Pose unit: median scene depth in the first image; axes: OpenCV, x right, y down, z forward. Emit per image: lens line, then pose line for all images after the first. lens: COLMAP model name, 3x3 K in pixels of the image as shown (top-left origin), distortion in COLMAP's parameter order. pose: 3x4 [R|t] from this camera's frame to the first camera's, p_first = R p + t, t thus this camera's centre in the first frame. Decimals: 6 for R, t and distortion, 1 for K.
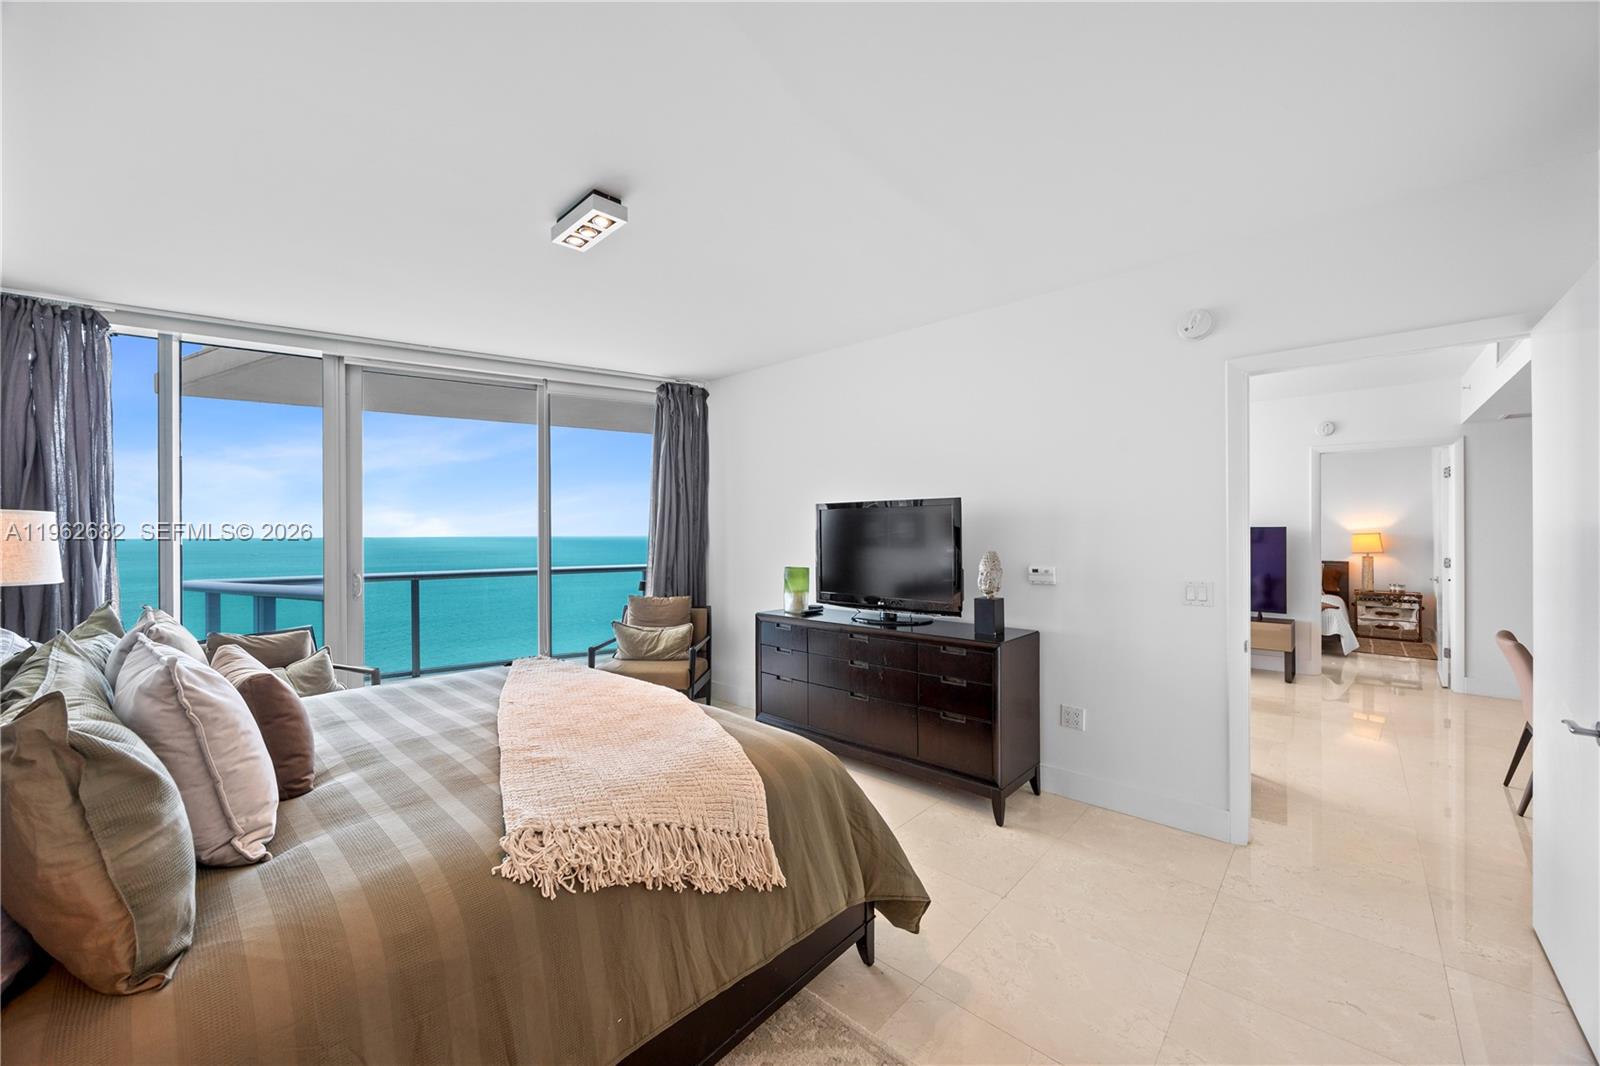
lens RADIAL K [[611.3, 0, 794.0], [0, 611.3, 534.3], [0, 0, 1]] dist [0.000007, -0.000279]
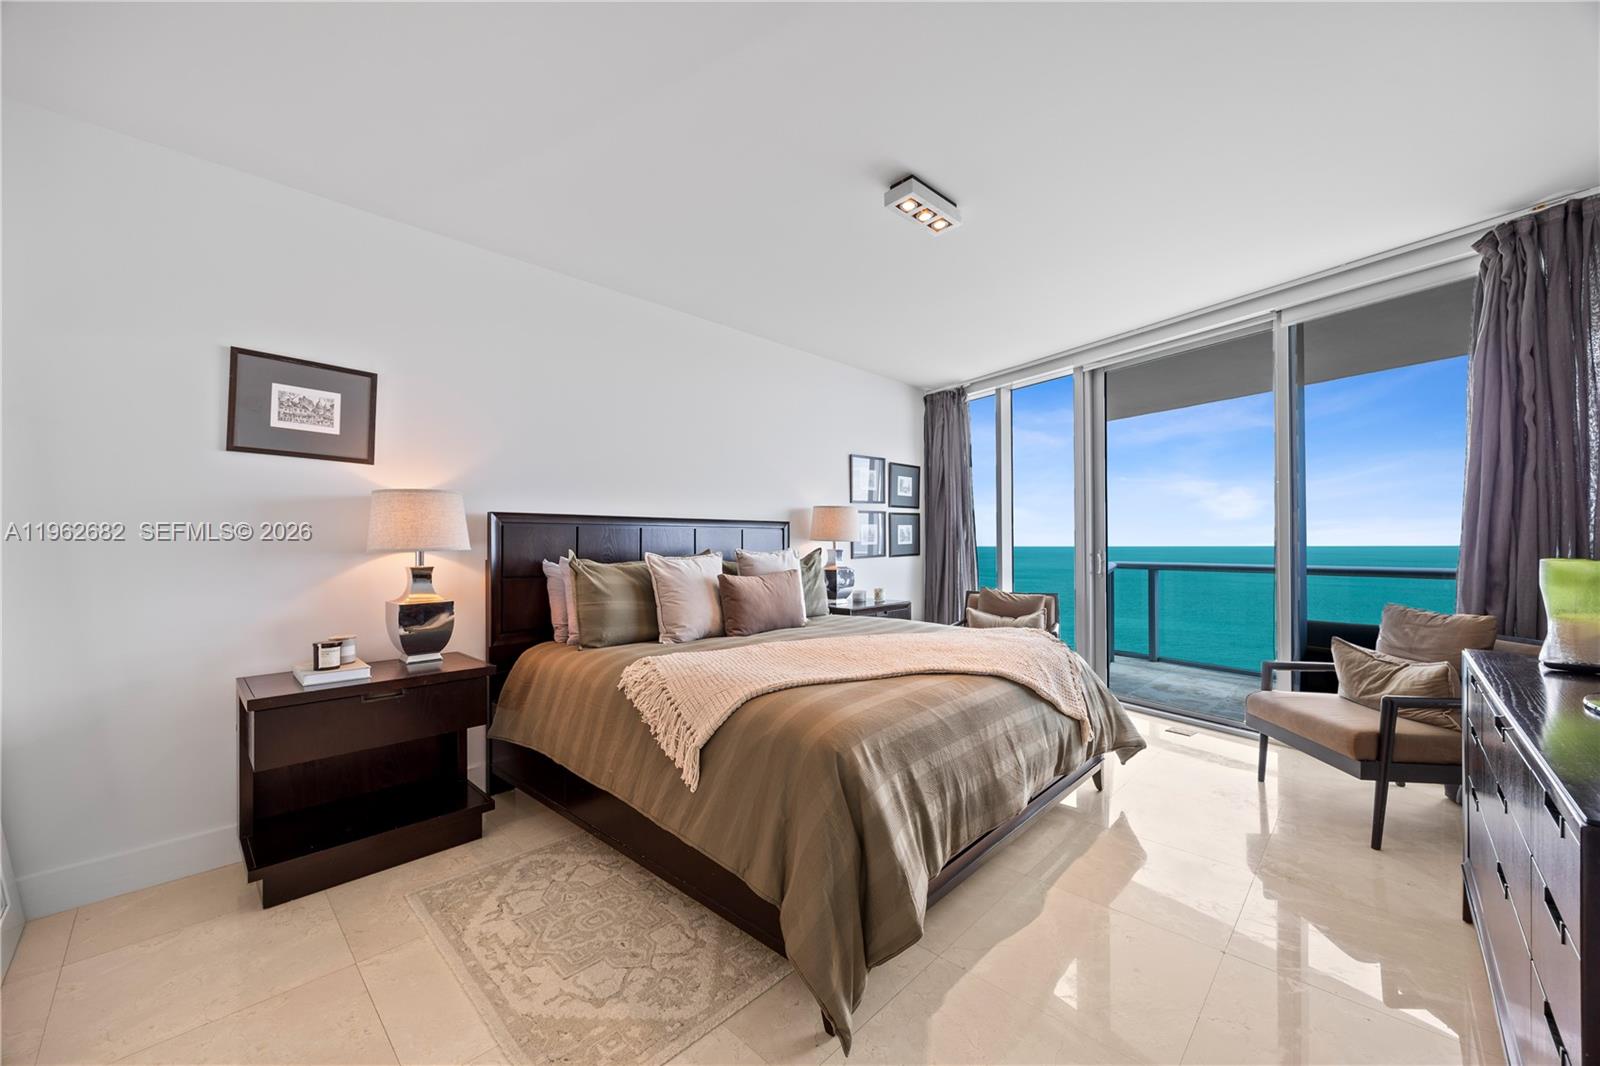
lens RADIAL K [[610.7, 0, 794.1], [0, 610.7, 541.4], [0, 0, 1]] dist [-0.002117, -0.000319]
pose [[-0.030275, 0.001790, -0.999540, 0.461118], [-0.001381, 0.999997, 0.001833, 0.044099], [0.999541, 0.001436, -0.030272, 0.505322]]
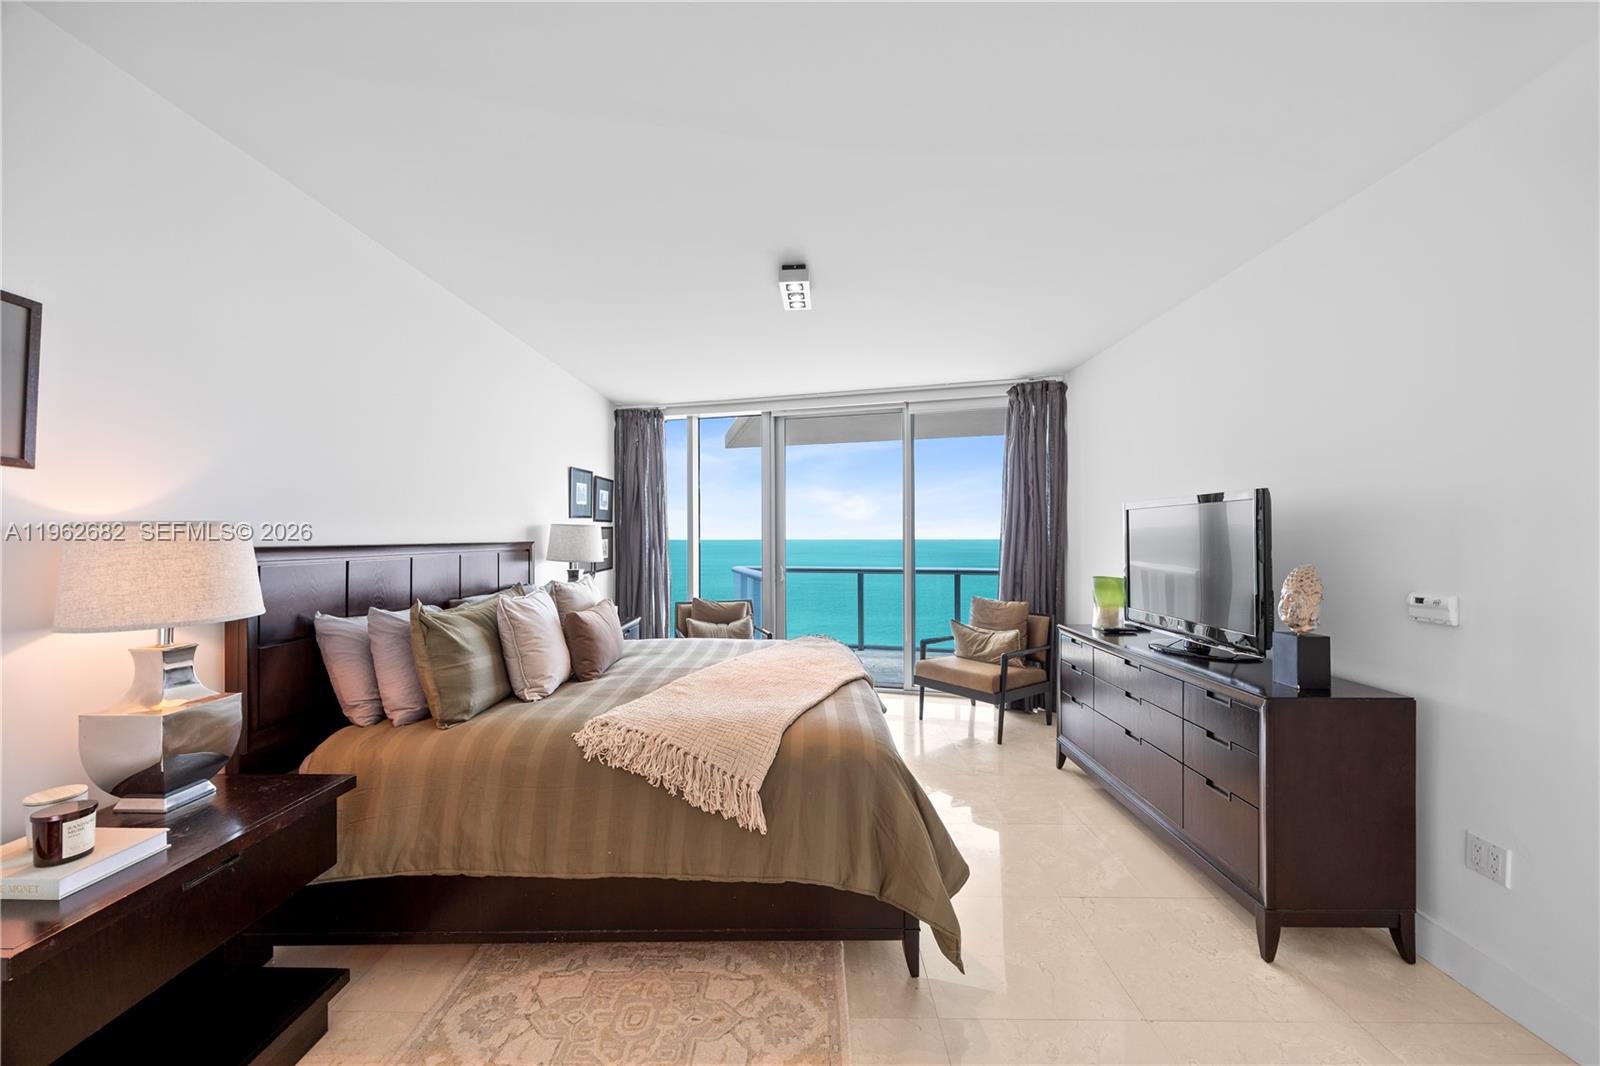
lens RADIAL K [[610.9, 0, 795.5], [0, 610.9, 538.3], [0, 0, 1]] dist [0.000341, 0.000095]
pose [[0.664111, 0.005305, -0.747615, 0.377877], [-0.004115, 0.999986, 0.003441, -0.002116], [0.747623, 0.000791, 0.664123, 0.104841]]
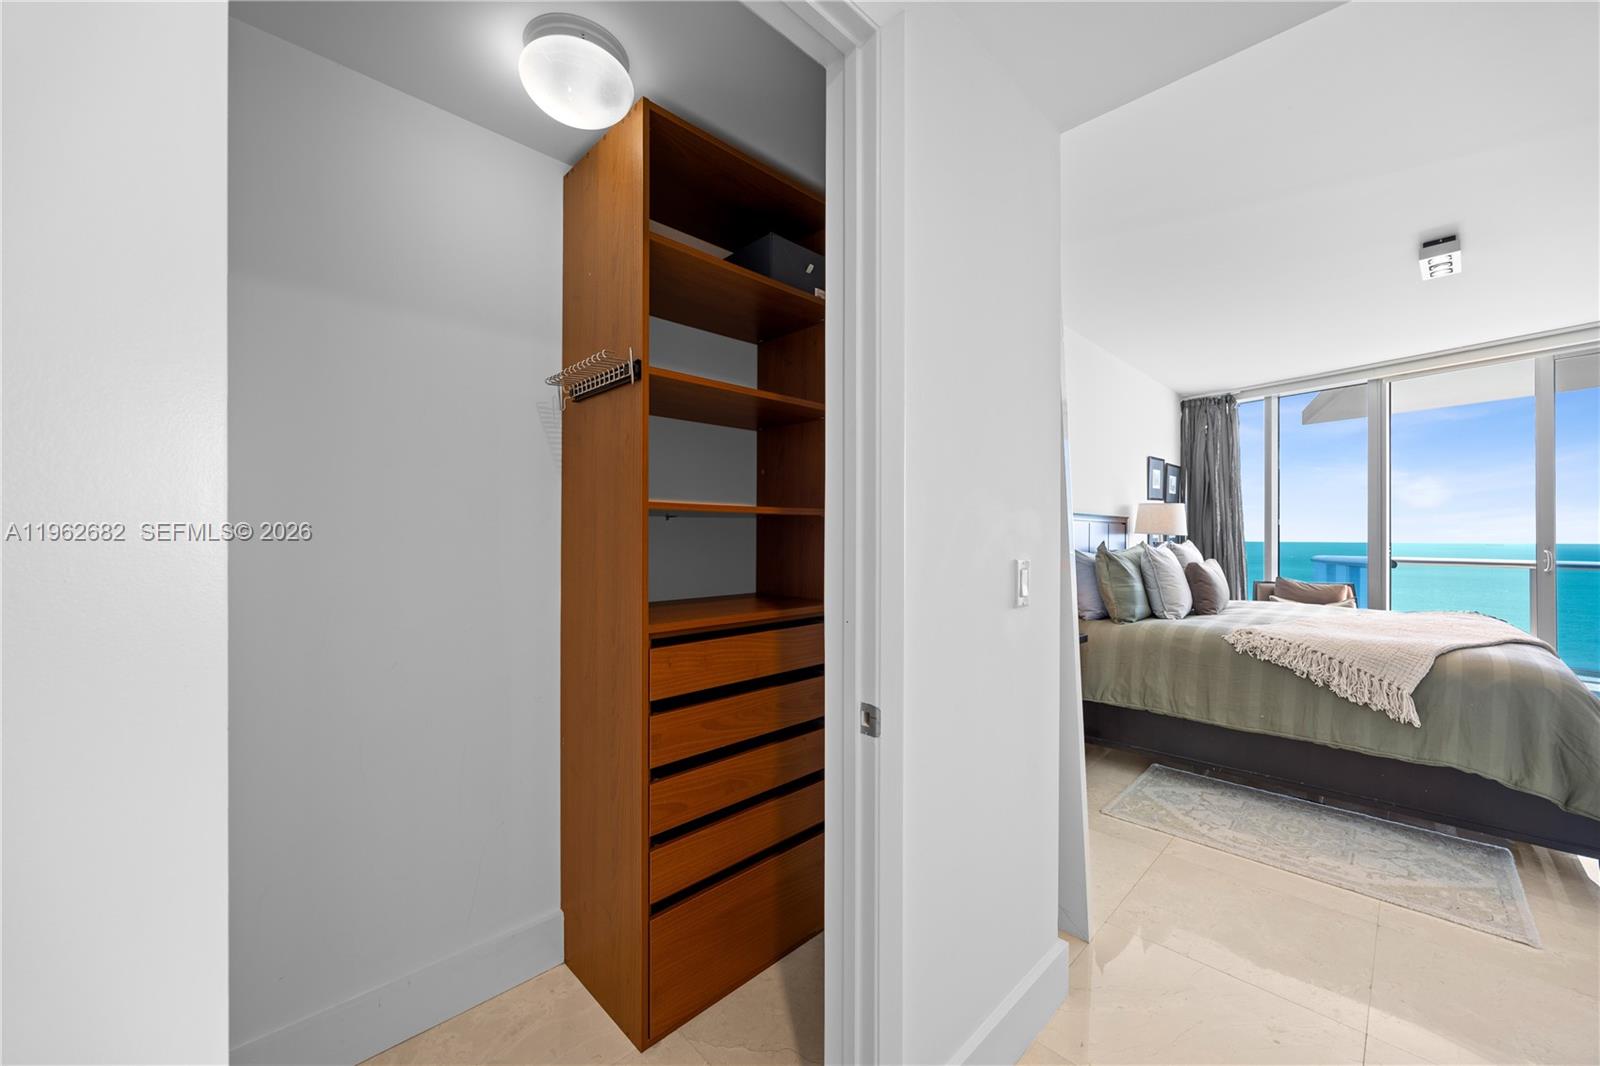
lens RADIAL K [[611.3, 0, 794.0], [0, 611.3, 534.3], [0, 0, 1]] dist [0.000007, -0.000279]
pose [[-0.046678, 0.001622, -0.998909, 0.636651], [-0.007662, 0.999969, 0.001982, 0.048377], [0.998881, 0.007746, -0.046664, -0.186438]]
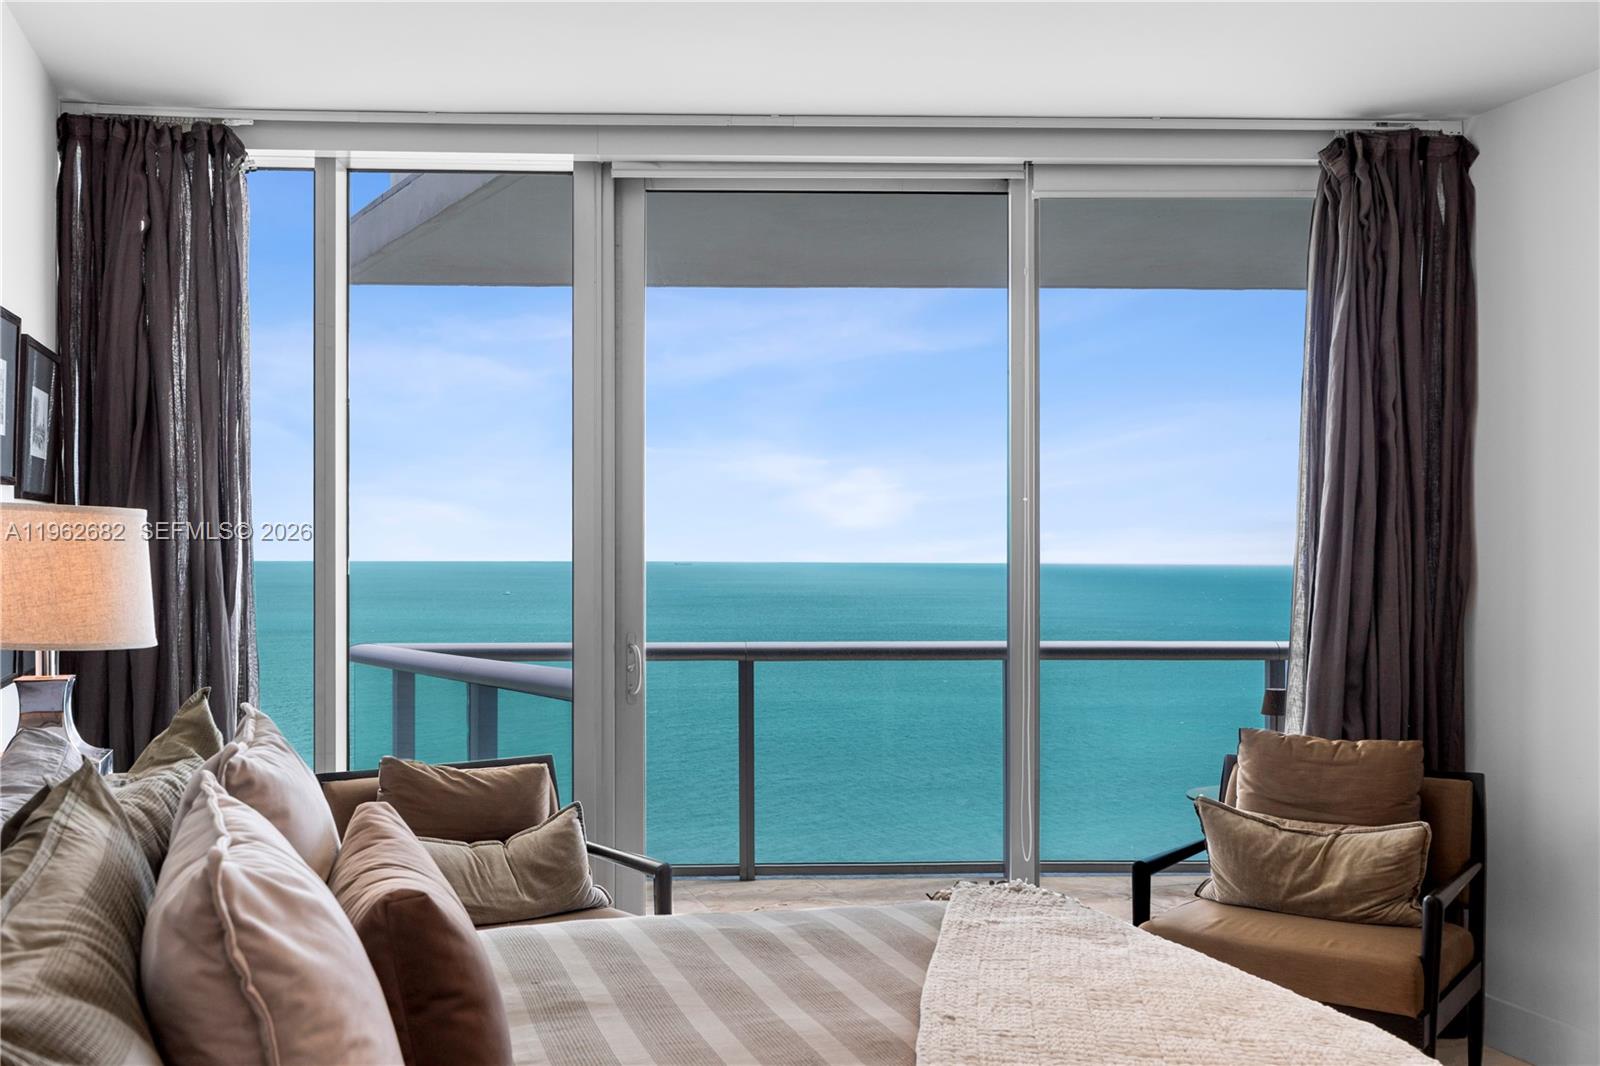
lens RADIAL K [[1549.1, 0, 799.8], [0, 1549.1, 553.2], [0, 0, 1]] dist [0.000894, -0.009084]
pose [[0.865266, 0.004539, -0.501293, -0.043030], [-0.006653, 0.999975, -0.002430, -0.000172], [0.501270, 0.005438, 0.865274, 0.084402]]
